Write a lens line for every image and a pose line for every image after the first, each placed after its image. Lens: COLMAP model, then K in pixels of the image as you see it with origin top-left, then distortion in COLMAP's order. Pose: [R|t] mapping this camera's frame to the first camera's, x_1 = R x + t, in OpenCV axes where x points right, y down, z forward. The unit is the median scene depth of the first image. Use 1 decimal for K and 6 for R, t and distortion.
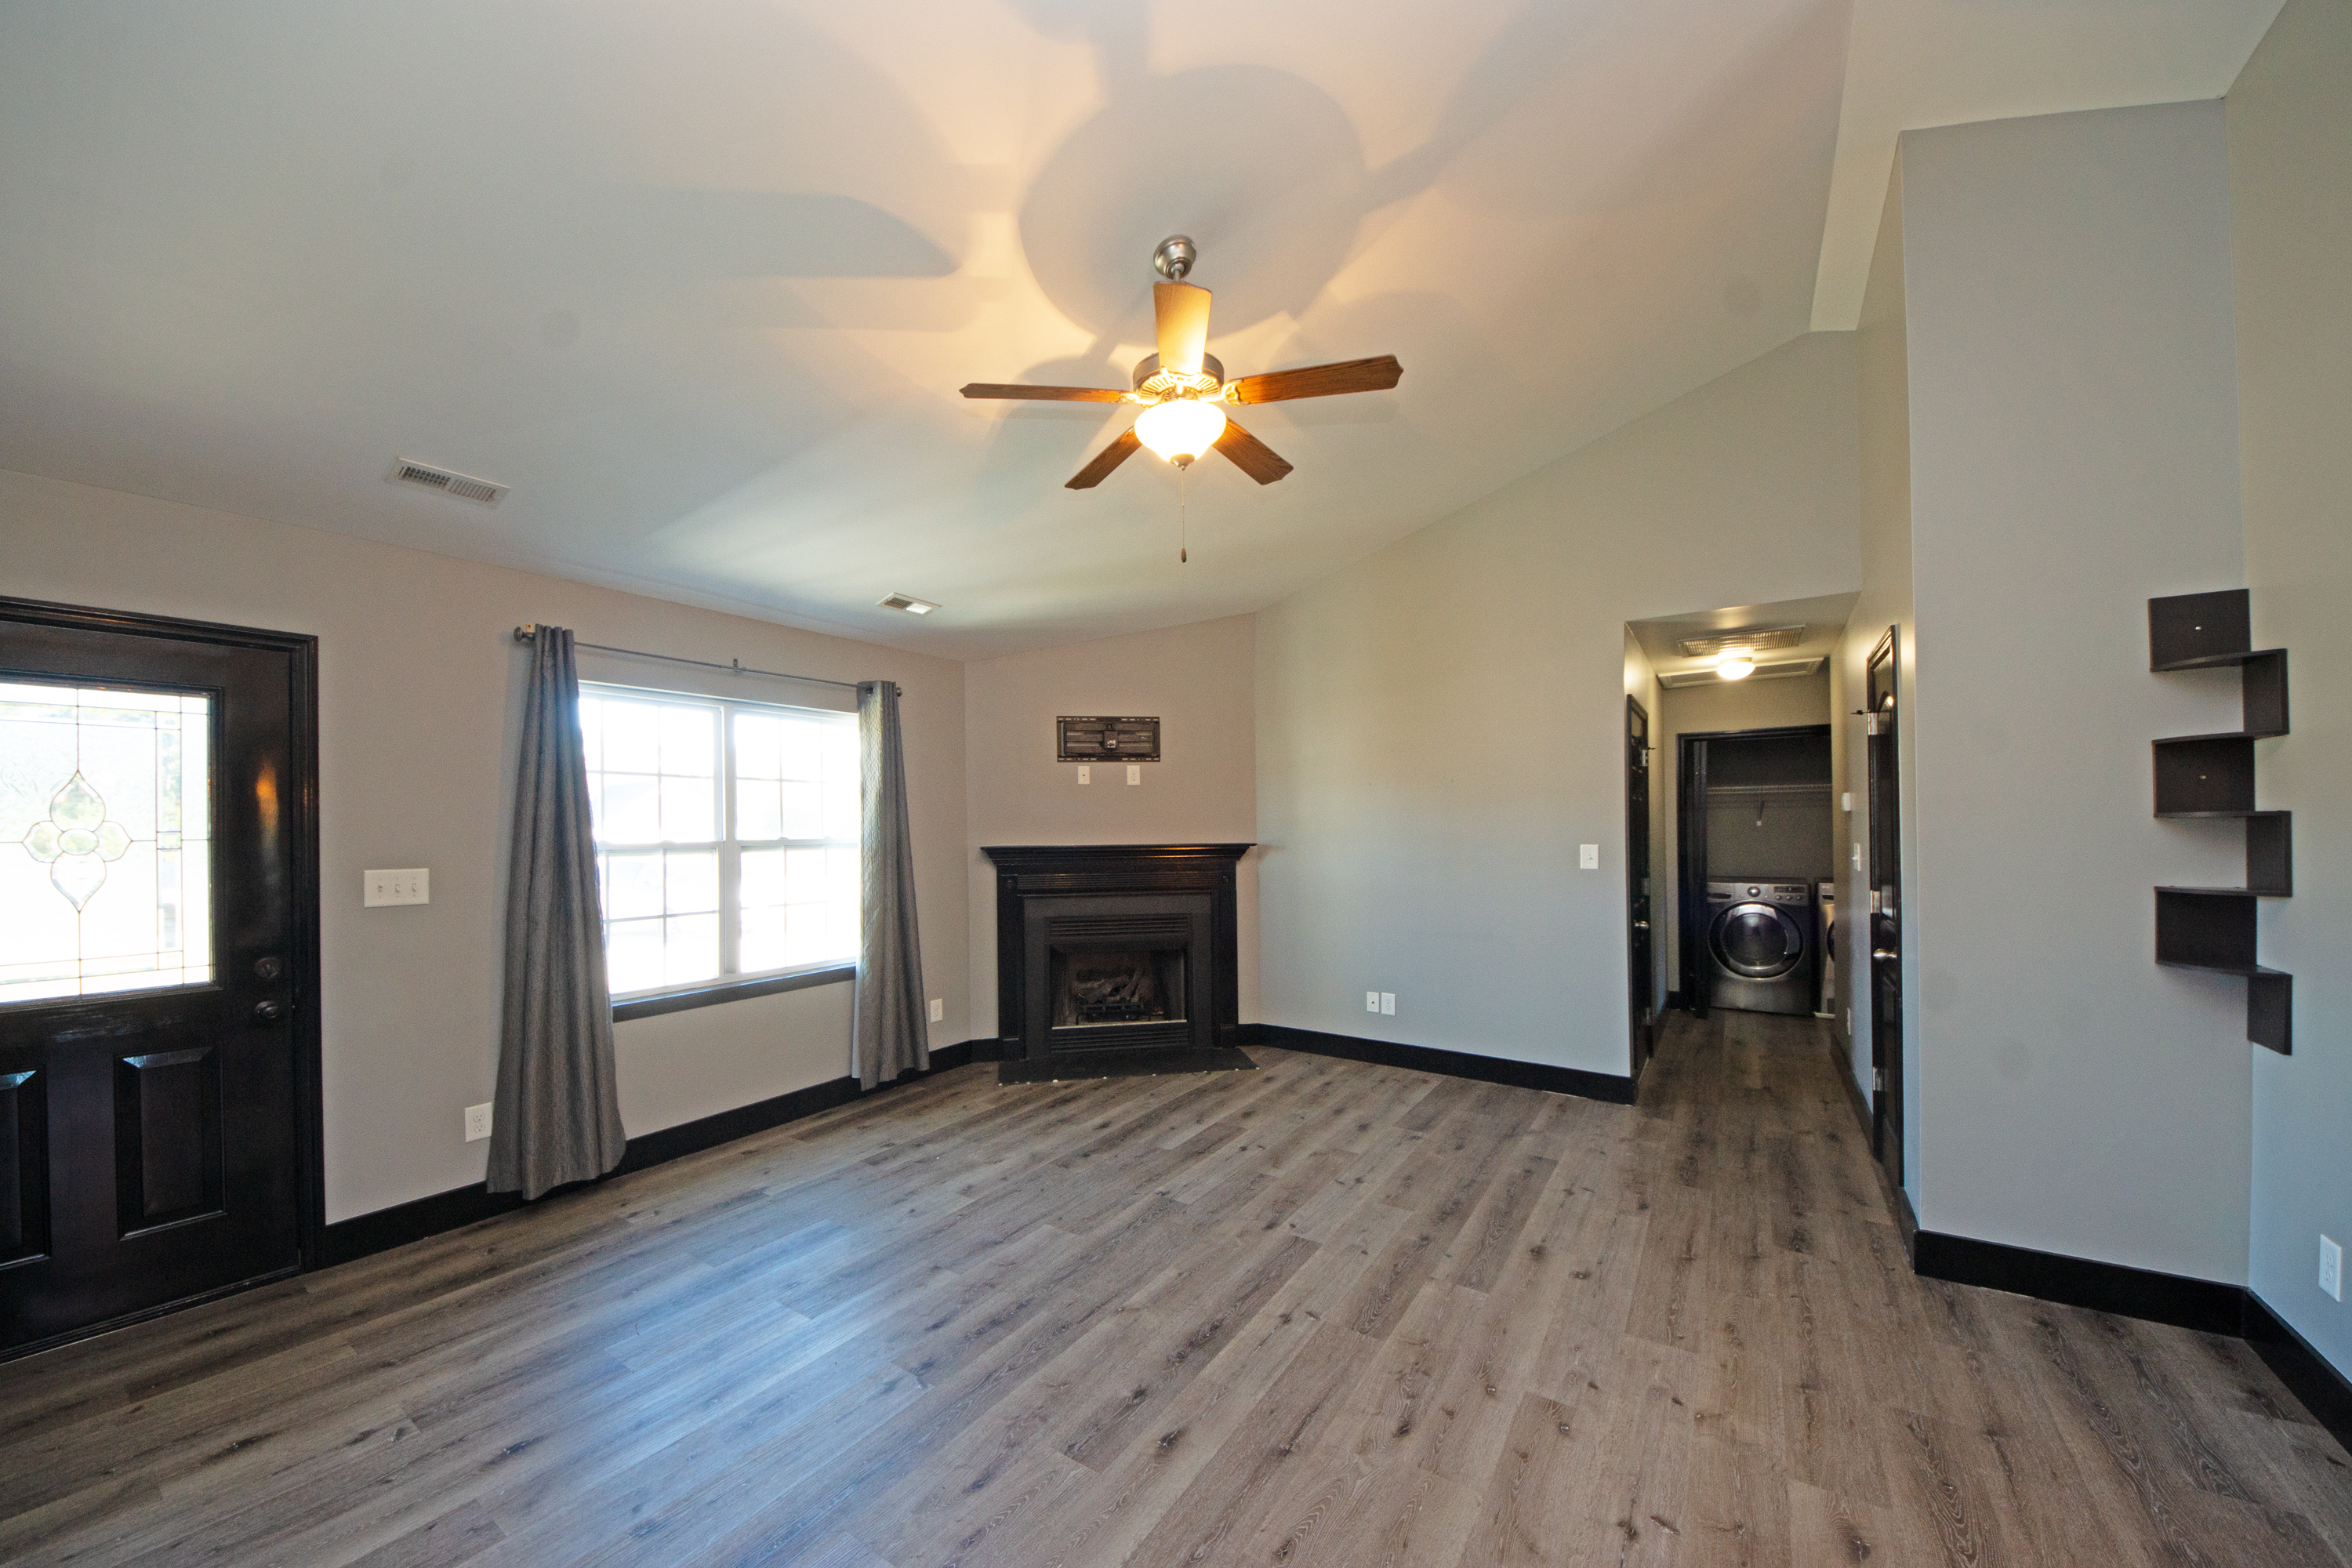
lens RADIAL K [[842.7, 0, 1168.9], [0, 842.7, 815.6], [0, 0, 1]] dist [0.027735, -0.021056]
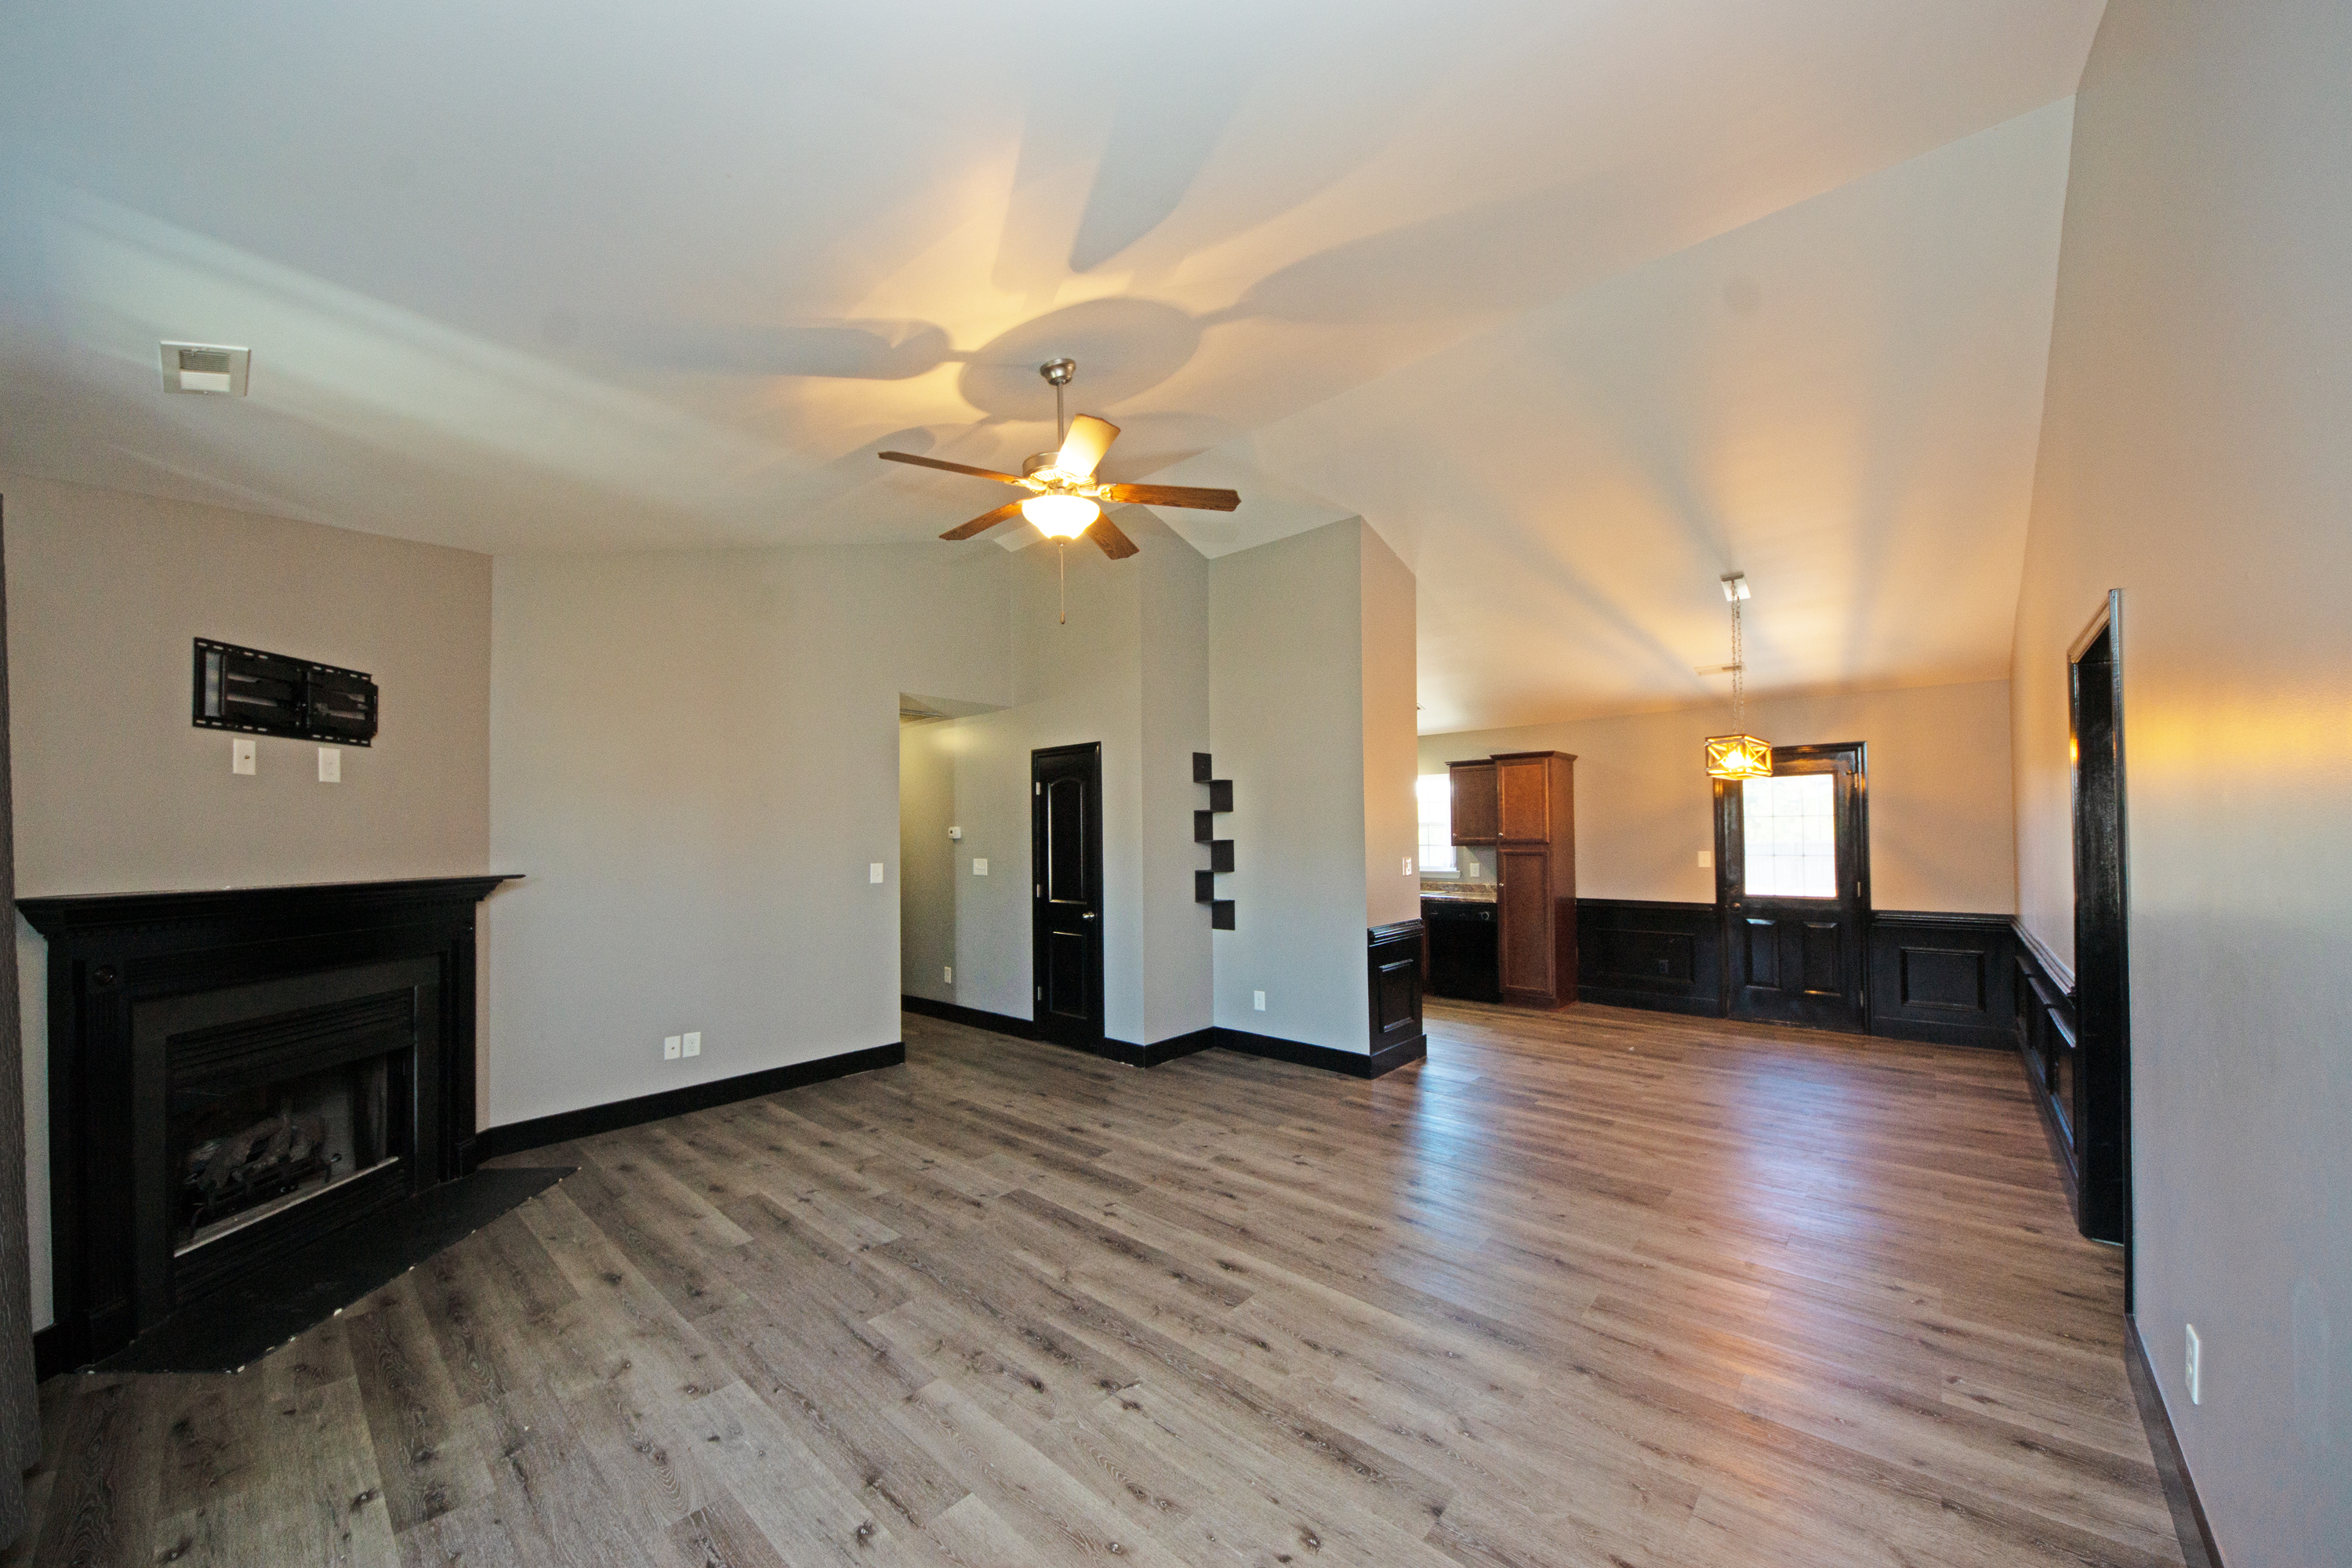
lens RADIAL K [[842.7, 0, 1168.9], [0, 842.7, 815.6], [0, 0, 1]] dist [0.027735, -0.021056]
pose [[0.127442, 0.036363, 0.991179, -0.755047], [0.002267, 0.999314, -0.036953, 0.013872], [-0.991843, 0.006957, 0.127272, 0.471701]]
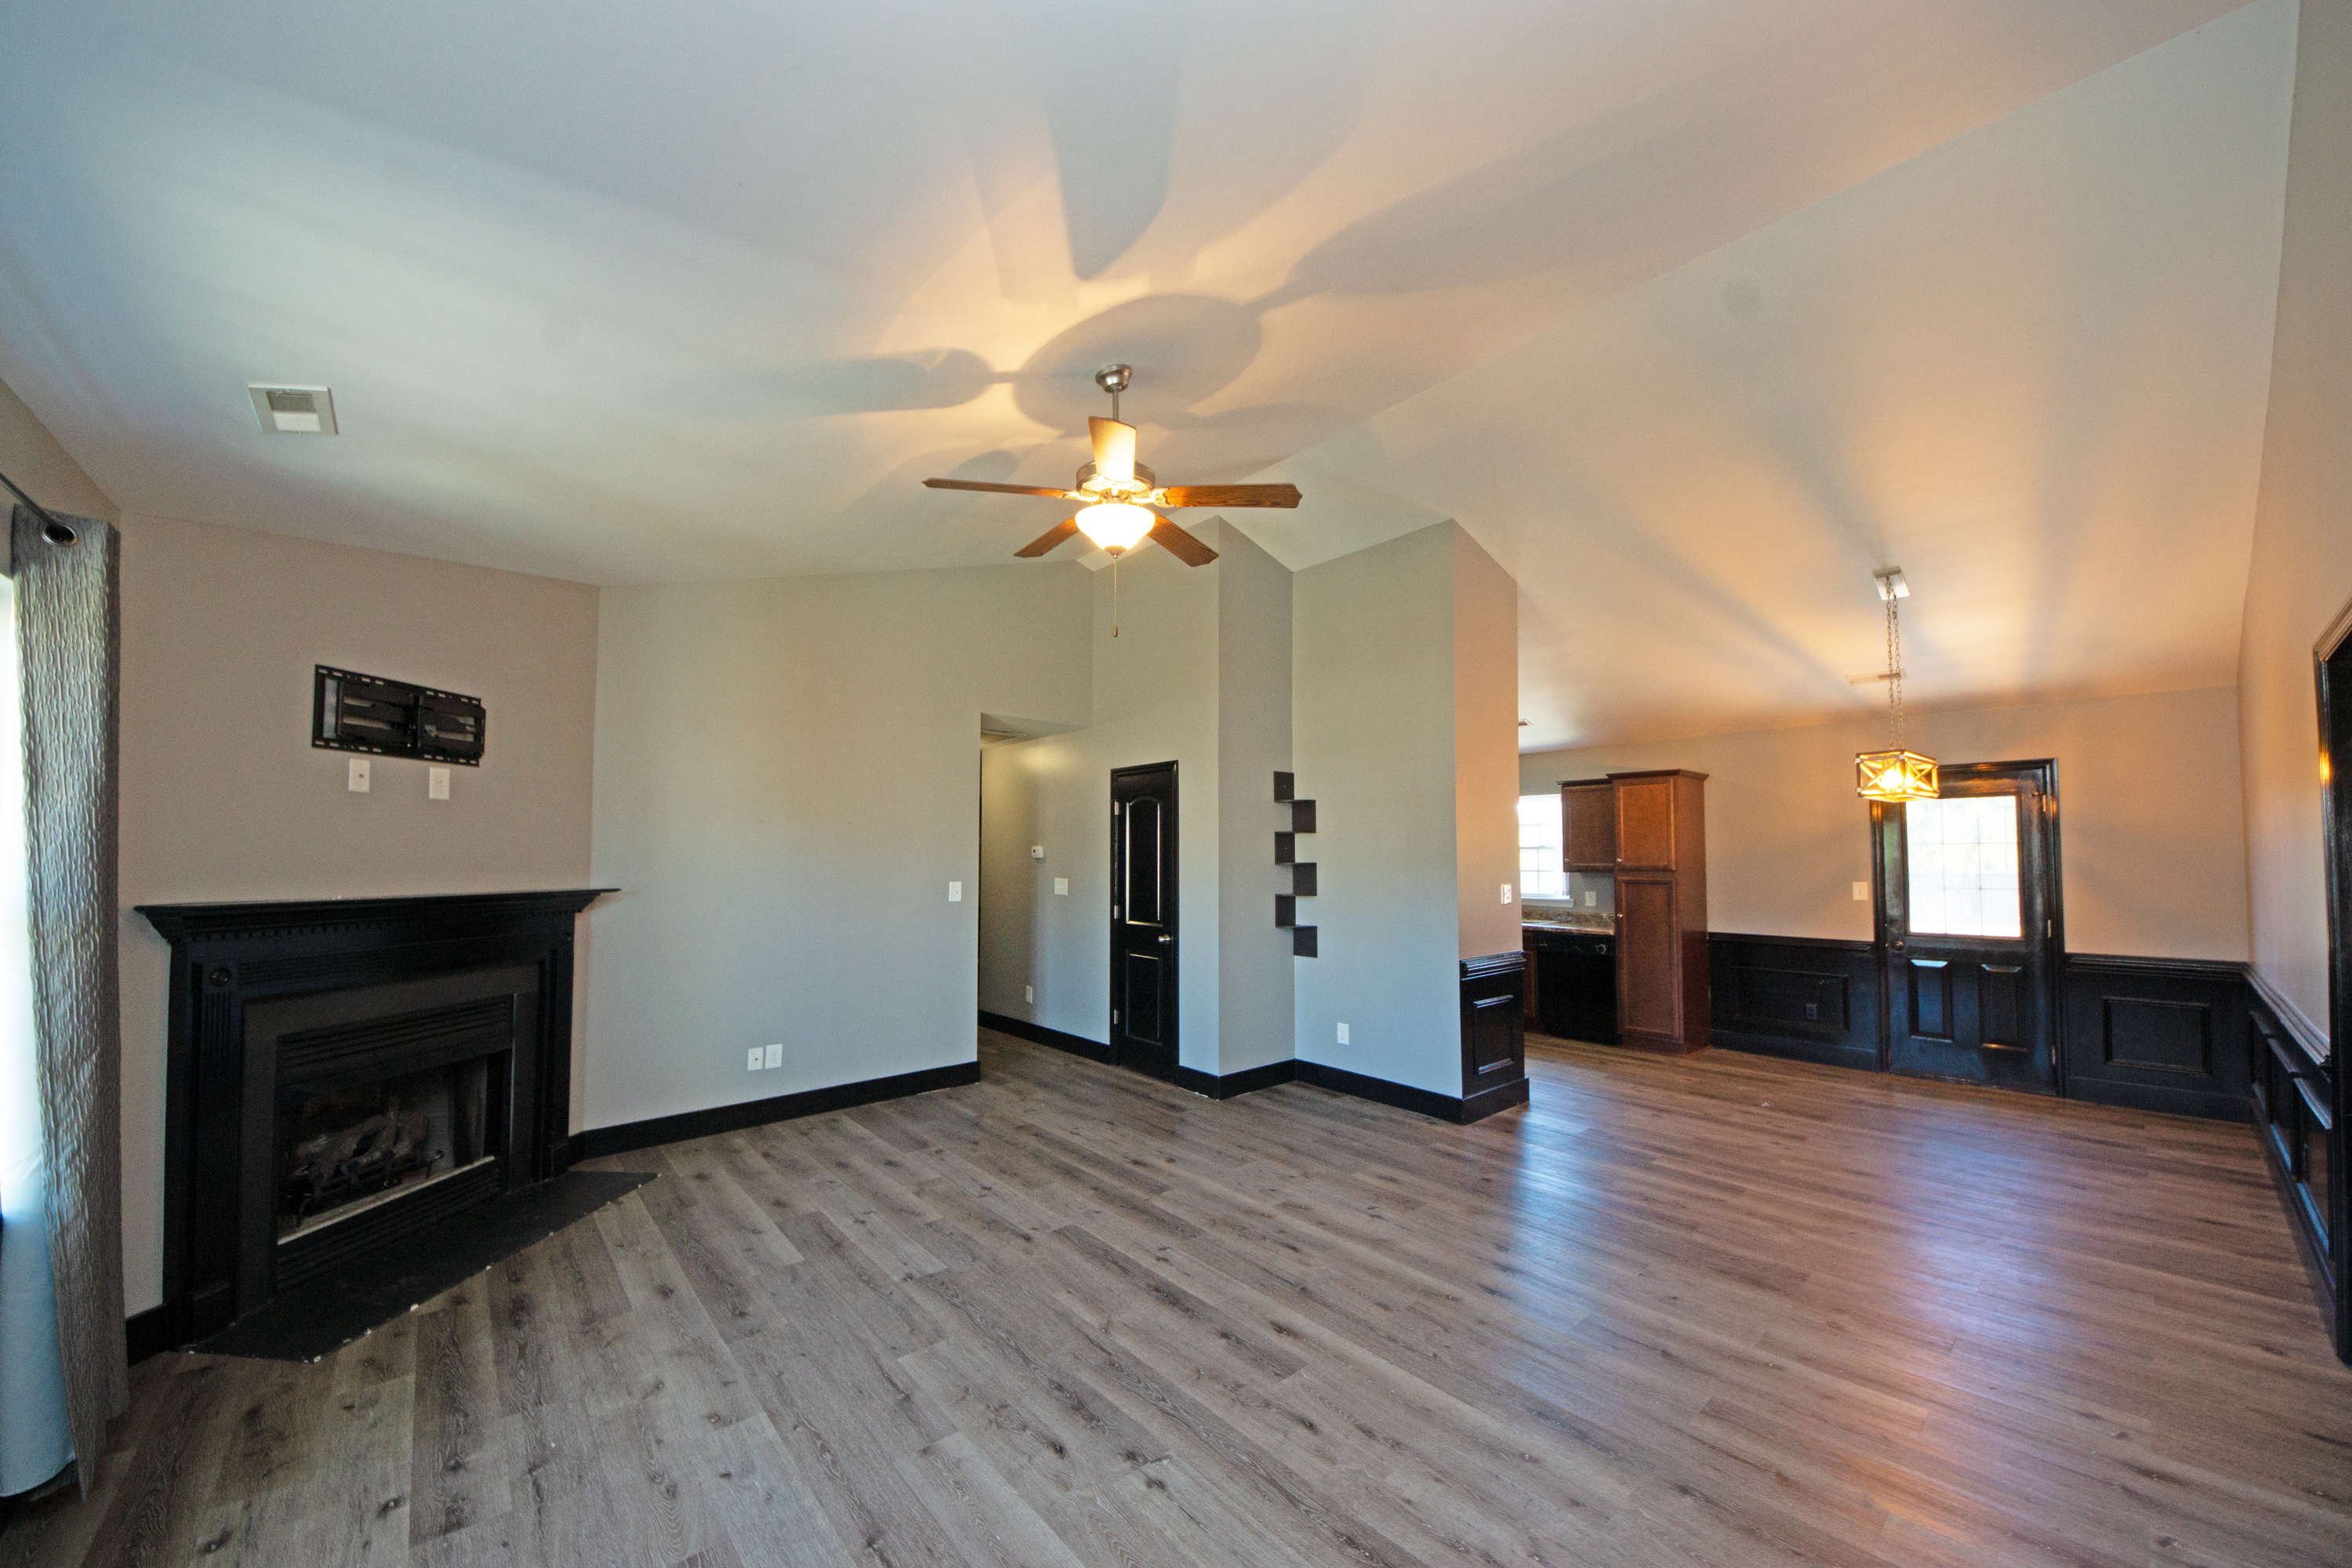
lens RADIAL K [[842.7, 0, 1168.9], [0, 842.7, 815.6], [0, 0, 1]] dist [0.027735, -0.021056]
pose [[0.251362, 0.061161, 0.965959, -0.705519], [-0.010922, 0.998117, -0.060355, 0.011032], [-0.967832, 0.004621, 0.251556, 0.431831]]
